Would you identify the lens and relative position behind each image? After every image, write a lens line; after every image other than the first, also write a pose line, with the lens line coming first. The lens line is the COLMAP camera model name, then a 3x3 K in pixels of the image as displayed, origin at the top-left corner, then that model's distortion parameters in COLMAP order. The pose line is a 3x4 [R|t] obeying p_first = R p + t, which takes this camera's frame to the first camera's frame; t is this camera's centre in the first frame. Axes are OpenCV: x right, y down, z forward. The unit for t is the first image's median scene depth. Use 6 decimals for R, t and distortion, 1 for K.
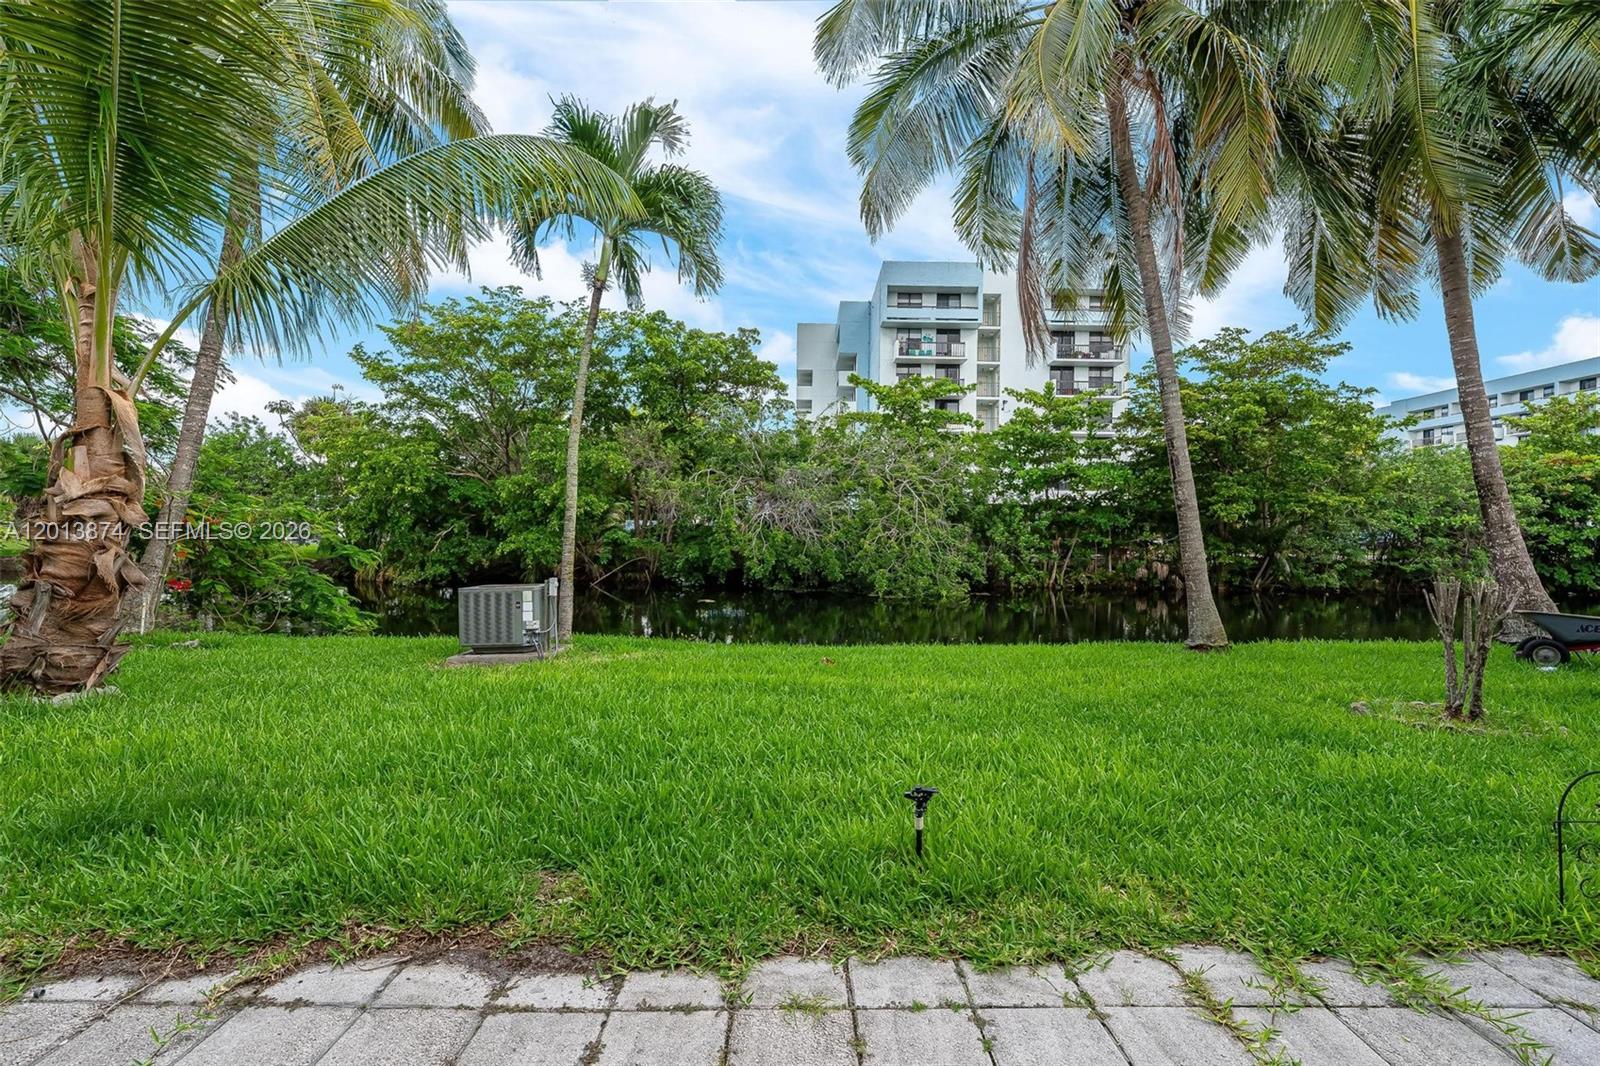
lens RADIAL K [[744.6, 0, 828.4], [0, 744.6, 538.6], [0, 0, 1]] dist [-0.002613, -0.000427]
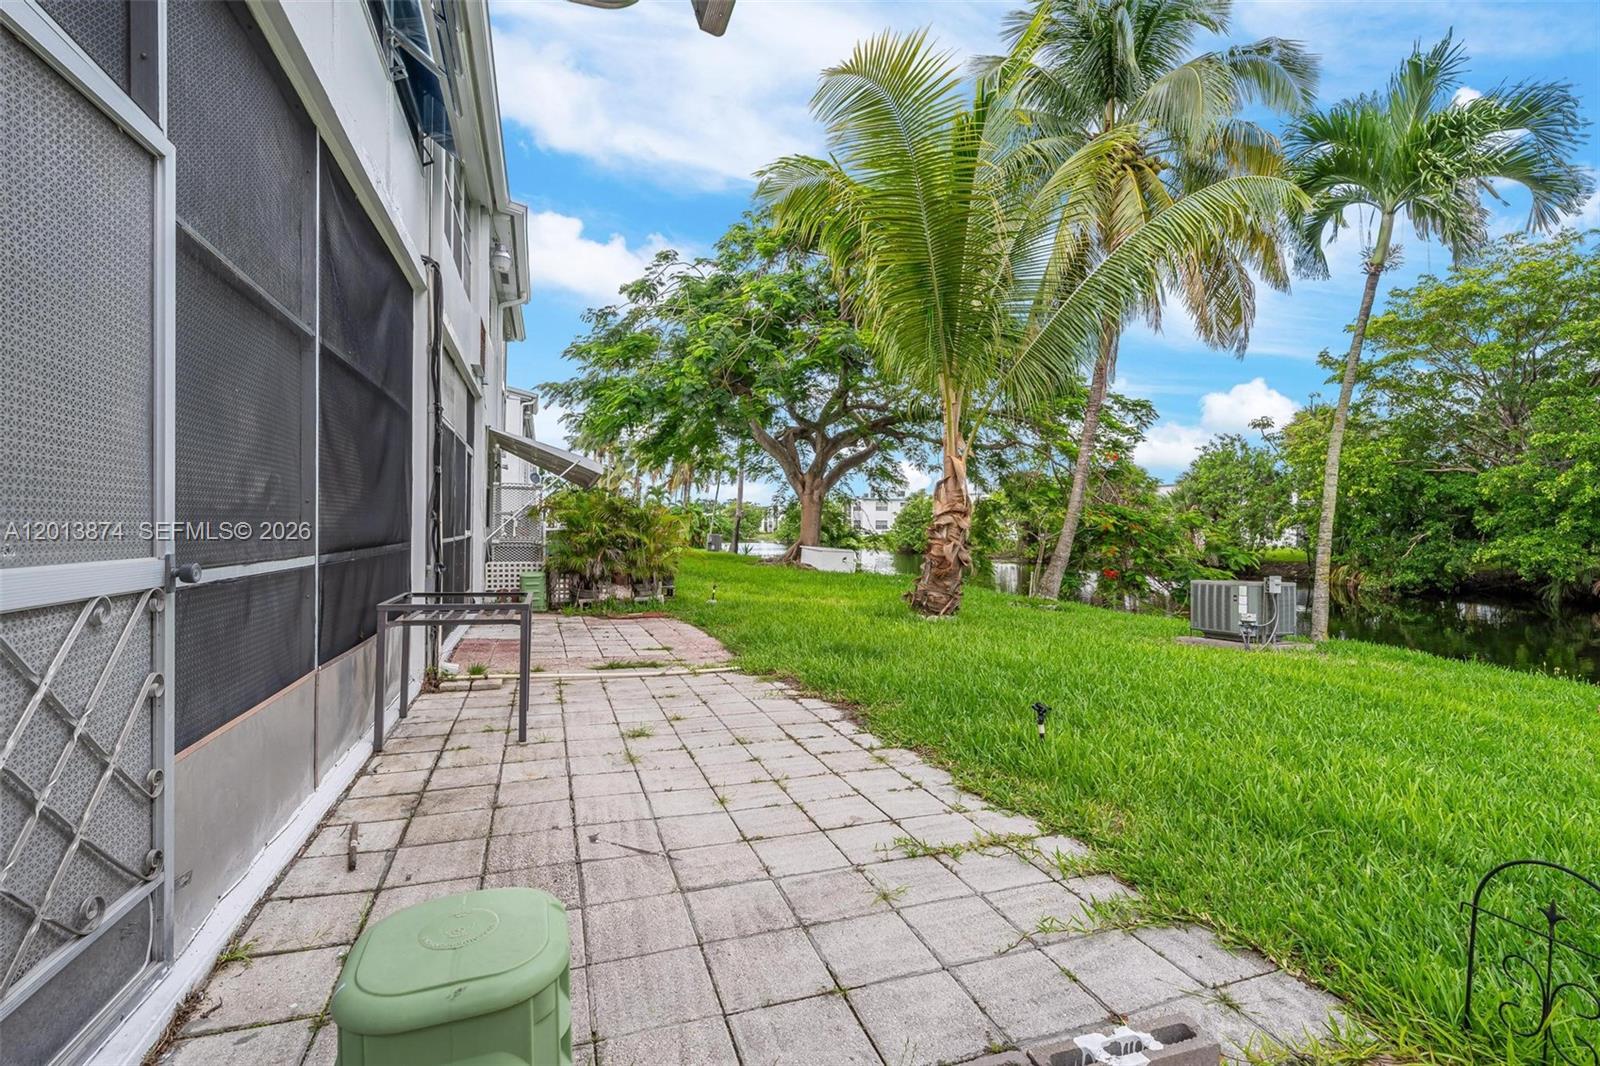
lens RADIAL K [[724.8, 0, 803.8], [0, 724.8, 529.5], [0, 0, 1]] dist [0.003729, 0.000116]
pose [[0.327518, -0.009165, -0.944800, 0.134943], [-0.008302, 0.999886, -0.012577, 0.001802], [0.944808, 0.011963, 0.327405, 0.010449]]
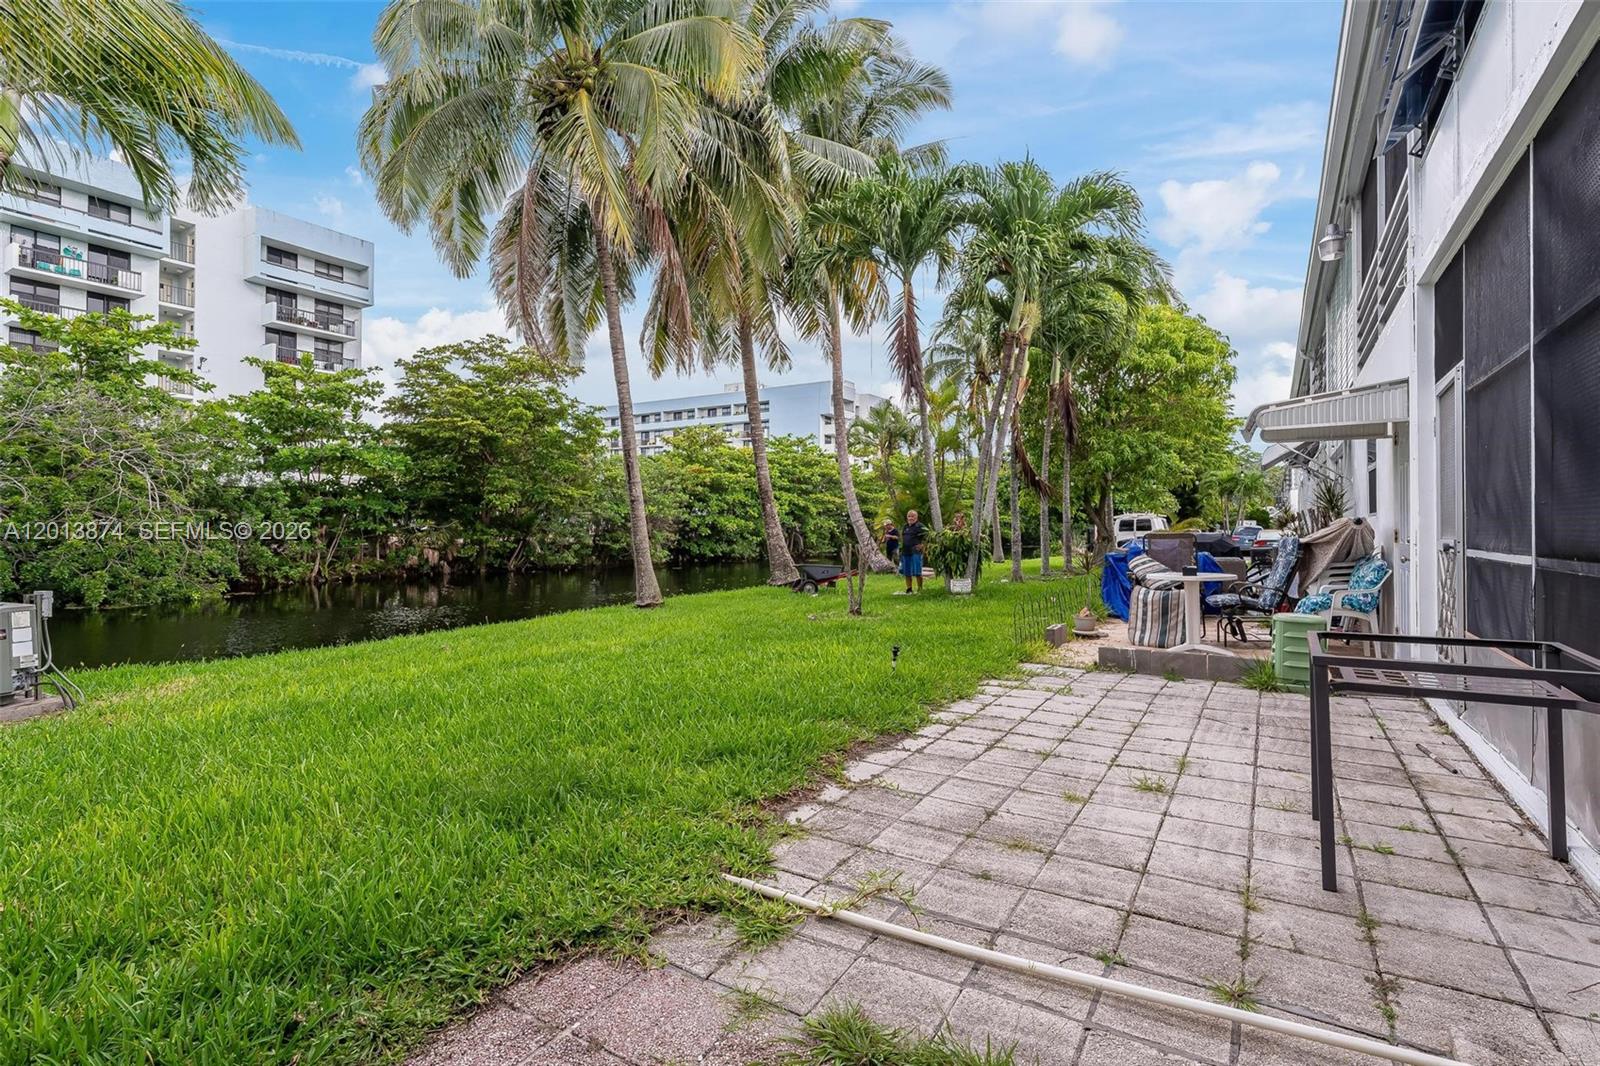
lens RADIAL K [[769.1, 0, 796.0], [0, 769.1, 515.6], [0, 0, 1]] dist [0.003149, 0.000080]
pose [[0.531885, 0.000862, 0.846816, -0.186702], [0.009253, 0.999934, -0.006830, -0.001819], [-0.846766, 0.011468, 0.531842, 0.009332]]
